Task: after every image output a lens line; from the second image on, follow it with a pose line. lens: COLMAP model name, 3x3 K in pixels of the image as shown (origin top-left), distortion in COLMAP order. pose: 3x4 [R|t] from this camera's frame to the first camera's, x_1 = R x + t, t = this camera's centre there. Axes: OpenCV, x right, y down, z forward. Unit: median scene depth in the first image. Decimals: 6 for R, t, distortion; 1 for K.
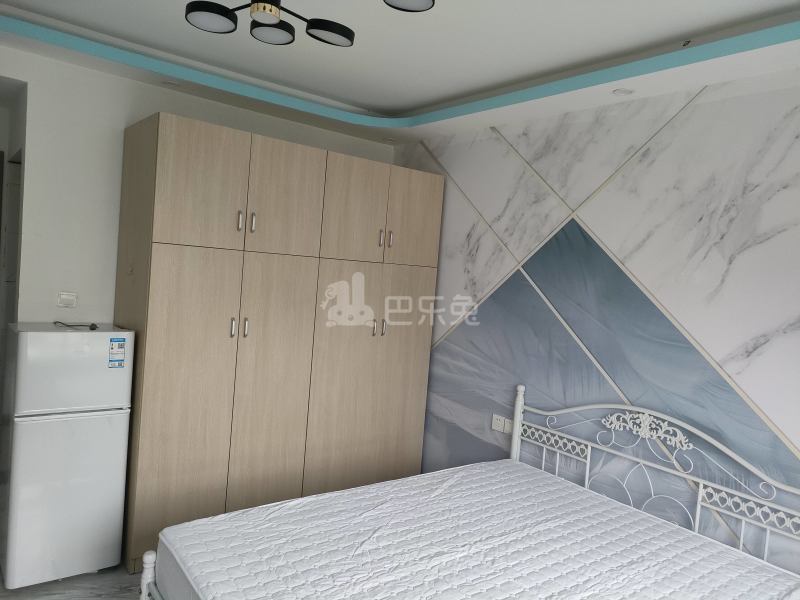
lens RADIAL K [[587.9, 0, 398.1], [0, 587.9, 307.3], [0, 0, 1]] dist [0.059648, -0.030724]
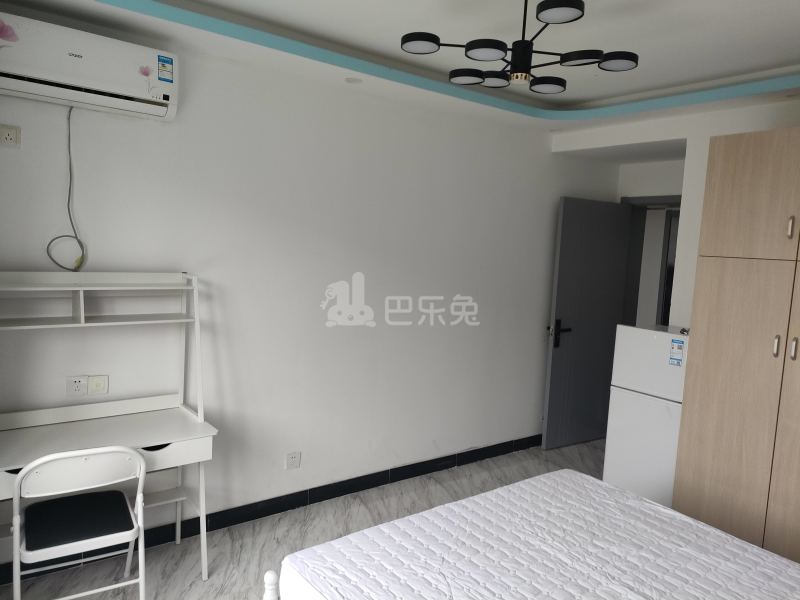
lens RADIAL K [[587.9, 0, 403.9], [0, 587.9, 305.0], [0, 0, 1]] dist [0.059648, -0.030724]
pose [[-0.031299, 0.018322, -0.999342, 0.754718], [-0.120886, 0.992423, 0.021981, 0.024335], [0.992173, 0.121494, -0.028847, 0.524361]]
